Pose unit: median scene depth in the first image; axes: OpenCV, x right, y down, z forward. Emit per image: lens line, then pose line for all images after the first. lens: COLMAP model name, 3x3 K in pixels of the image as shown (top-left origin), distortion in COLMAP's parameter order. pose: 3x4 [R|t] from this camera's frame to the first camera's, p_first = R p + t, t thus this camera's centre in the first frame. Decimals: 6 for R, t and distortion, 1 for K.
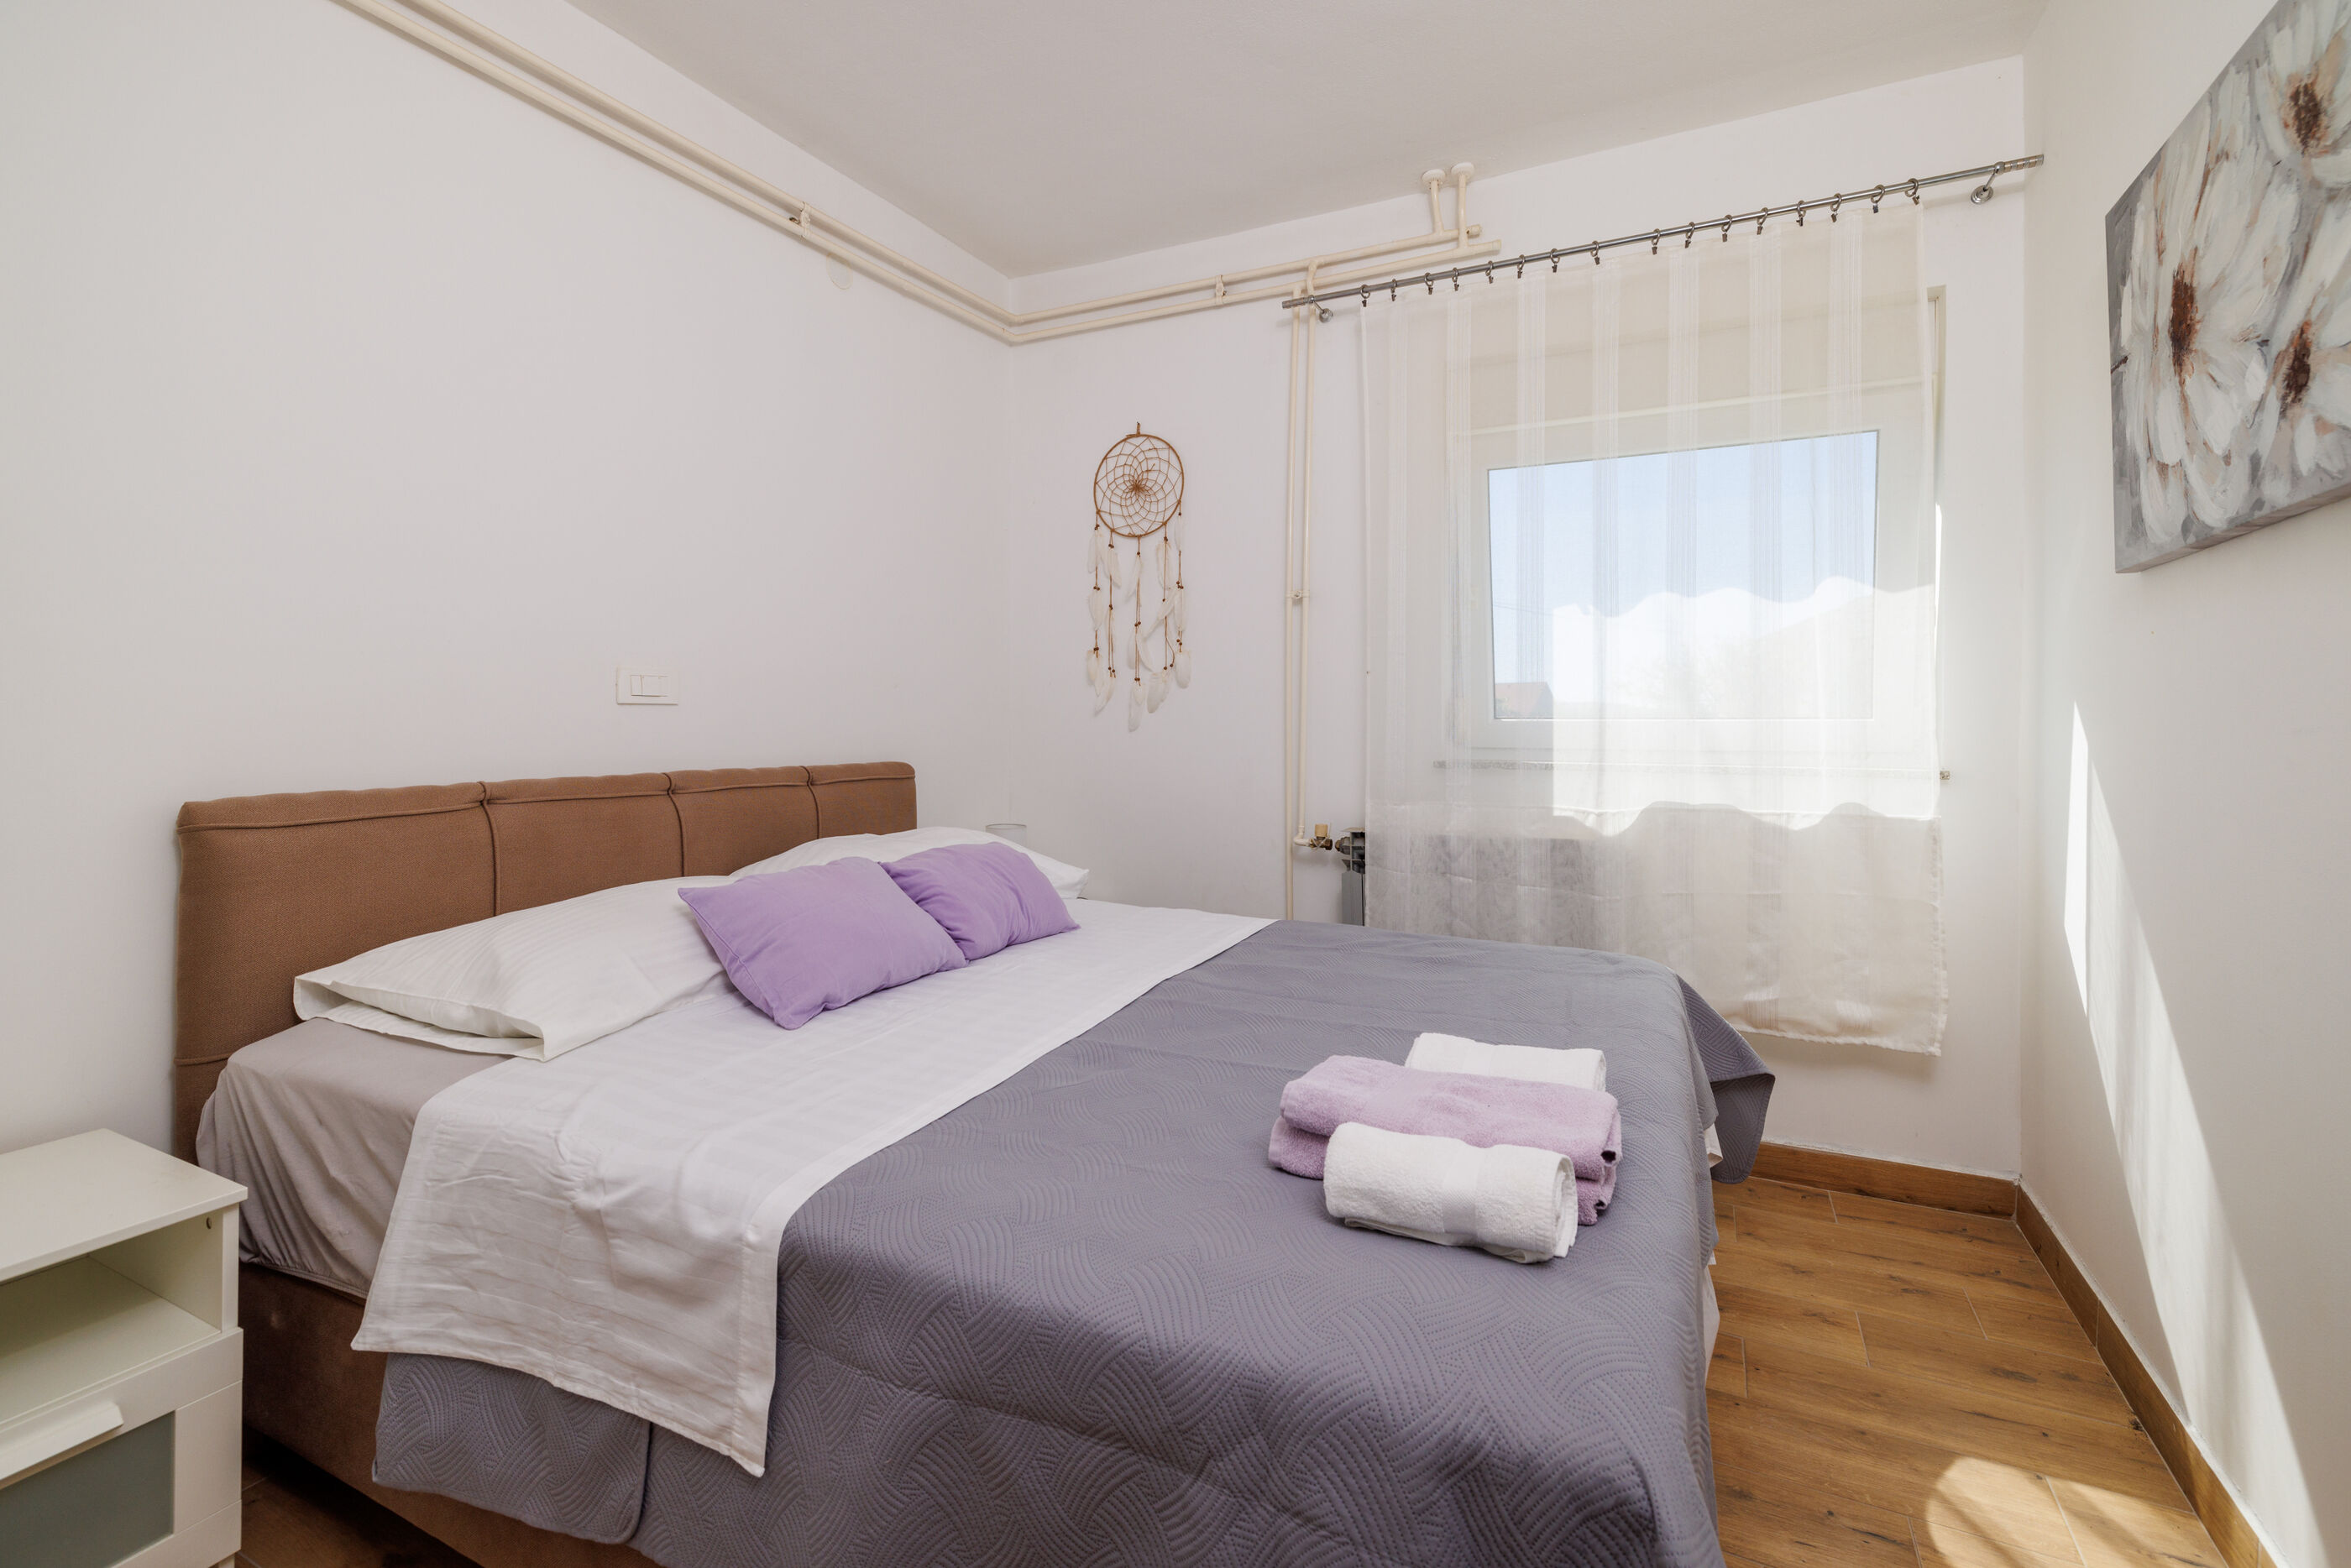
lens RADIAL K [[985.3, 0, 1182.3], [0, 985.3, 769.2], [0, 0, 1]] dist [-0.000002, 0.000489]
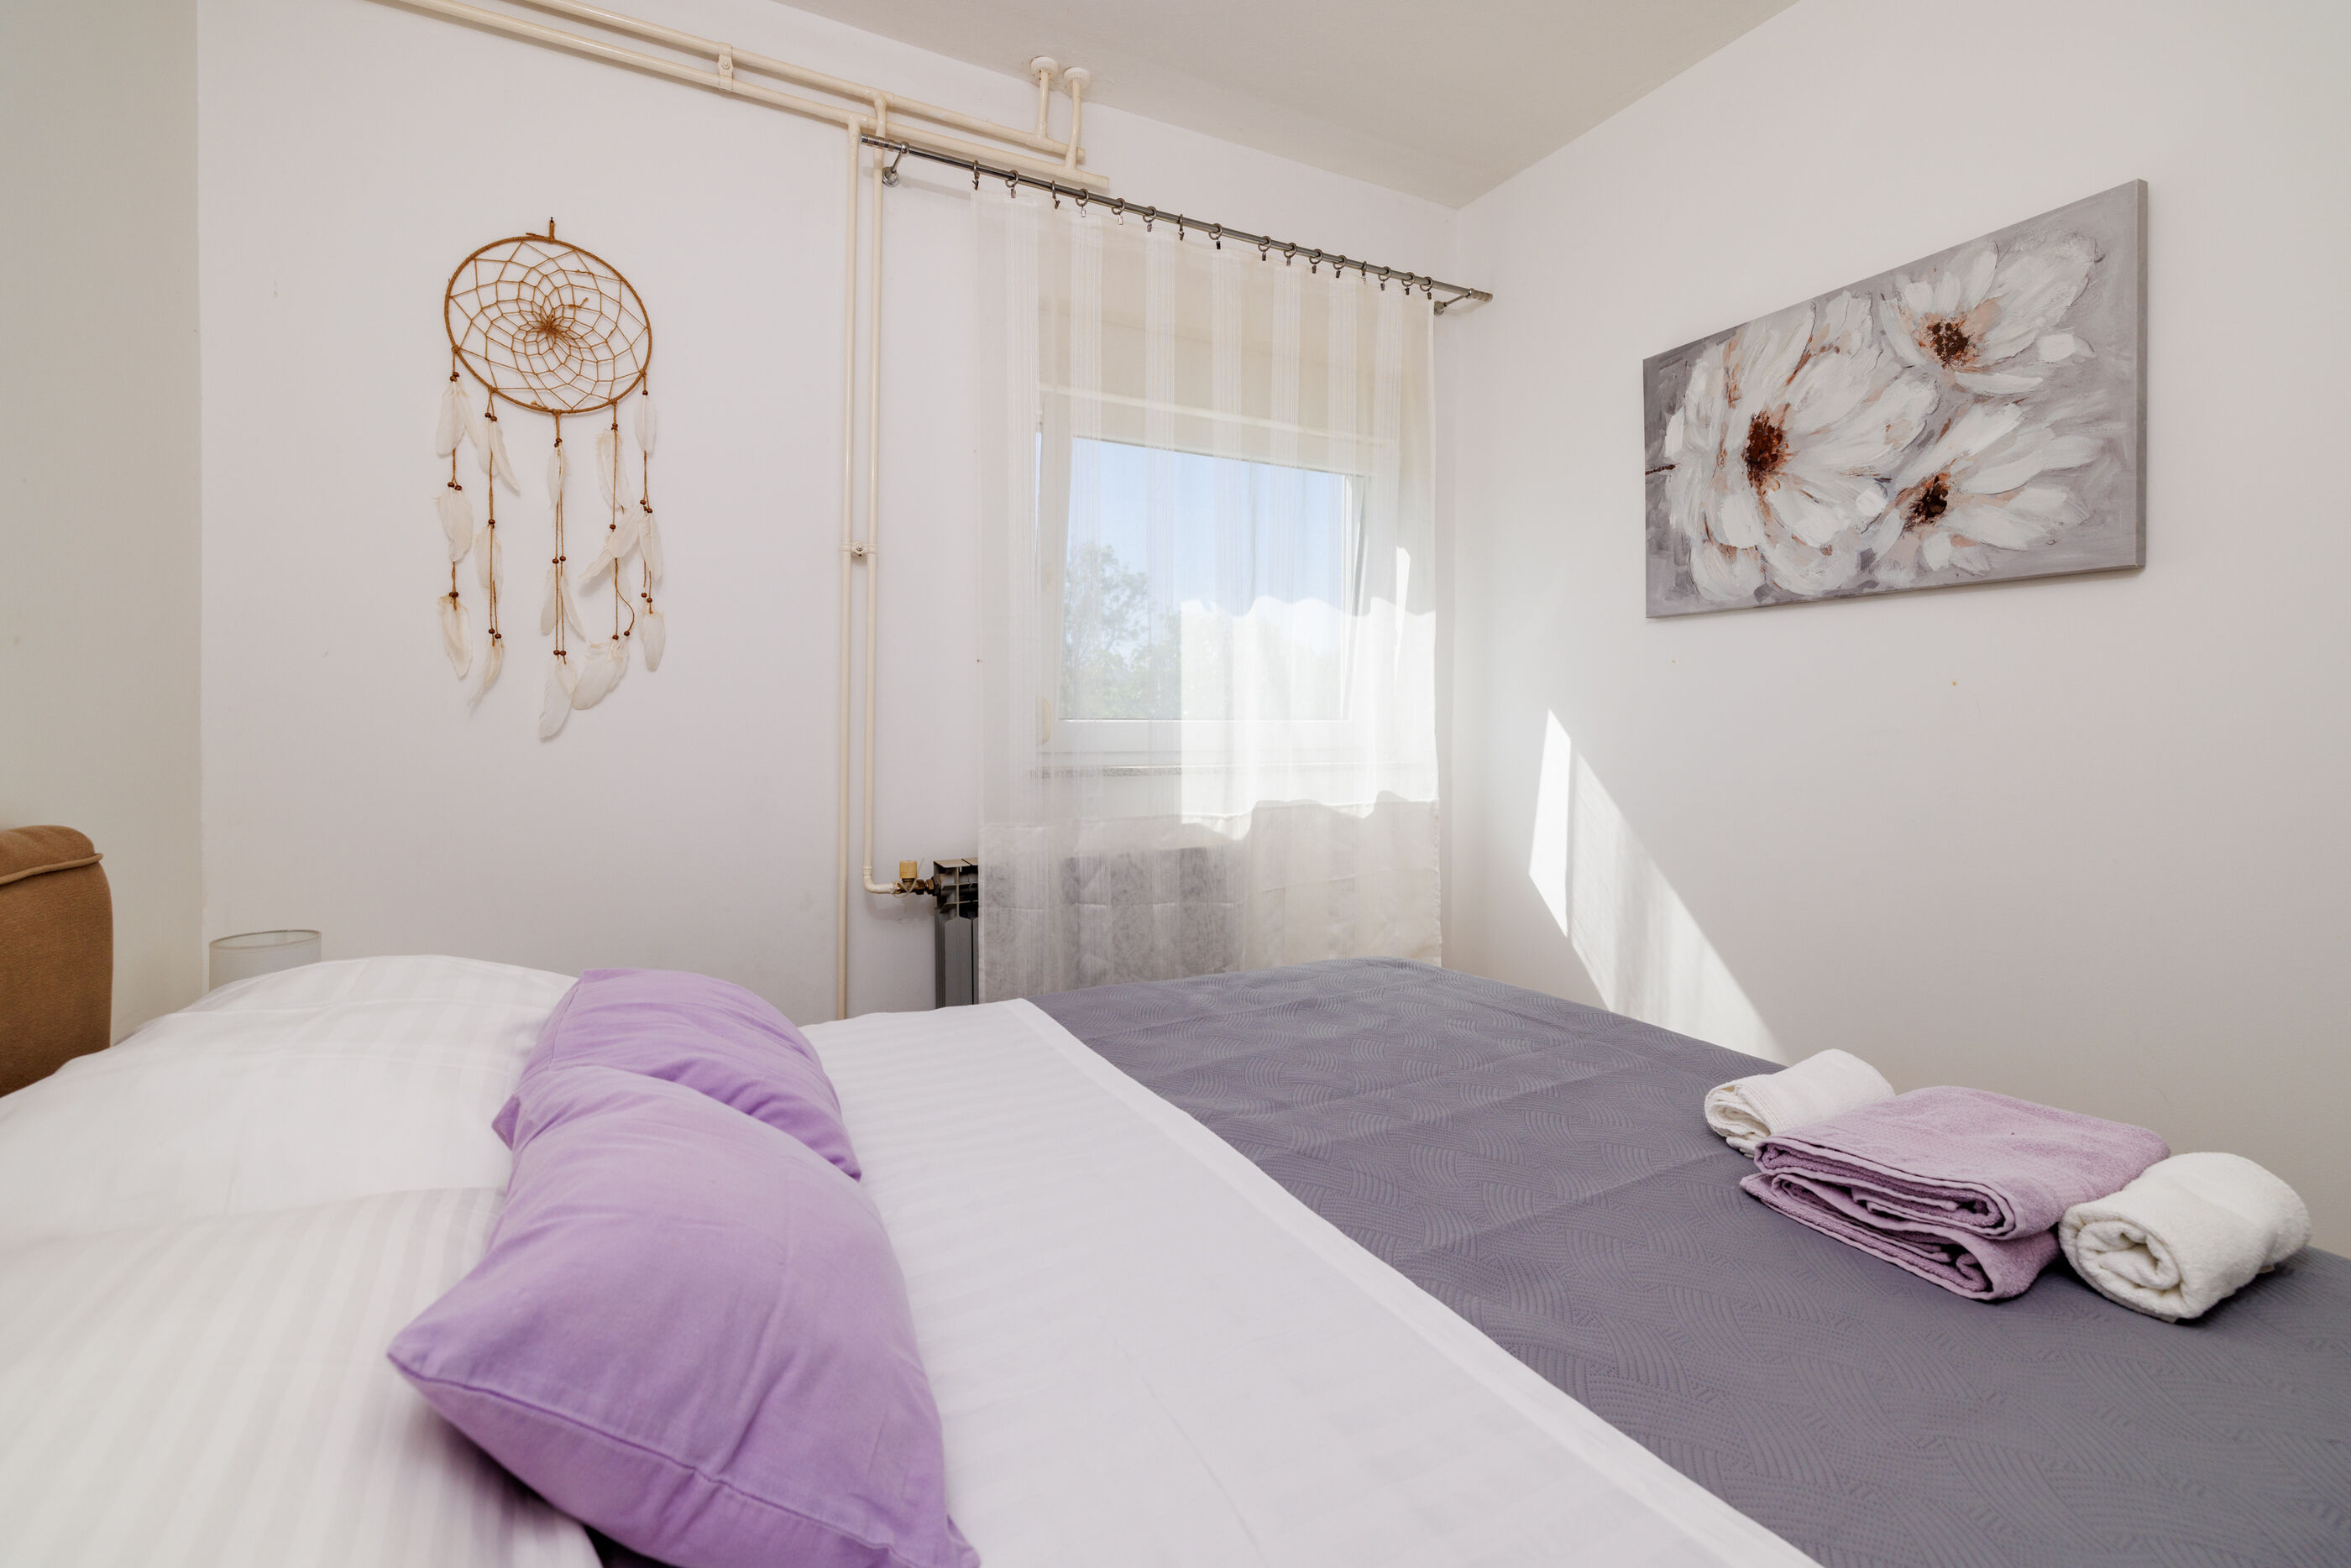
lens RADIAL K [[1012.5, 0, 1171.9], [0, 1012.5, 760.0], [0, 0, 1]] dist [0.004966, 0.000522]
pose [[0.606422, -0.033170, 0.794451, -0.378930], [0.037902, 0.999200, 0.012787, -0.025339], [-0.794239, 0.022357, 0.607194, 0.411574]]
